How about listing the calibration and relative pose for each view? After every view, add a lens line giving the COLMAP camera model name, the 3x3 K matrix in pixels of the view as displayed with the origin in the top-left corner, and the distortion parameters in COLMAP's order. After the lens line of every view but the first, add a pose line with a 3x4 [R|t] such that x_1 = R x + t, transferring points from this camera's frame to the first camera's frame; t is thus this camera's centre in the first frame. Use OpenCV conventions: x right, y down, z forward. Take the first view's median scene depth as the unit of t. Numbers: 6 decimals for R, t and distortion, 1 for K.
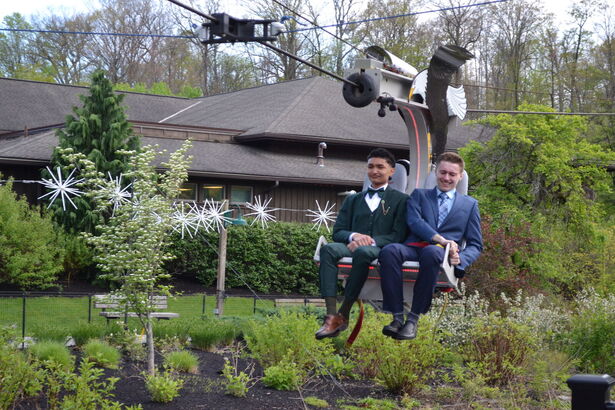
lens RADIAL K [[1300.8, 0, 307.9], [0, 1300.8, 206.9], [0, 0, 1]] dist [0.025749, 0.000000]
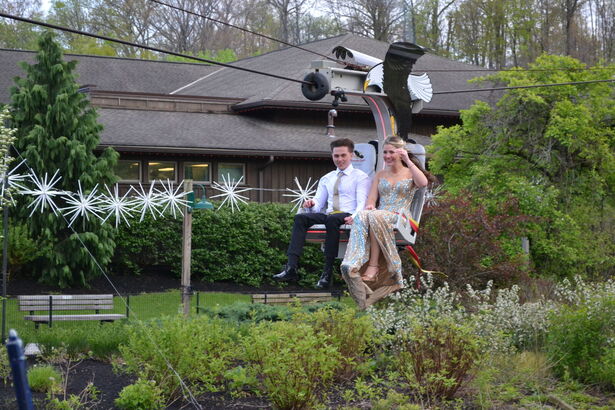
lens RADIAL K [[1436.2, 0, 305.4], [0, 1436.2, 203.6], [0, 0, 1]] dist [0.066272, 0.000000]
pose [[0.996376, -0.026420, -0.080848, 0.089121], [0.027479, 0.999550, 0.012012, 0.000992], [0.080494, -0.014190, 0.996654, 0.066062]]
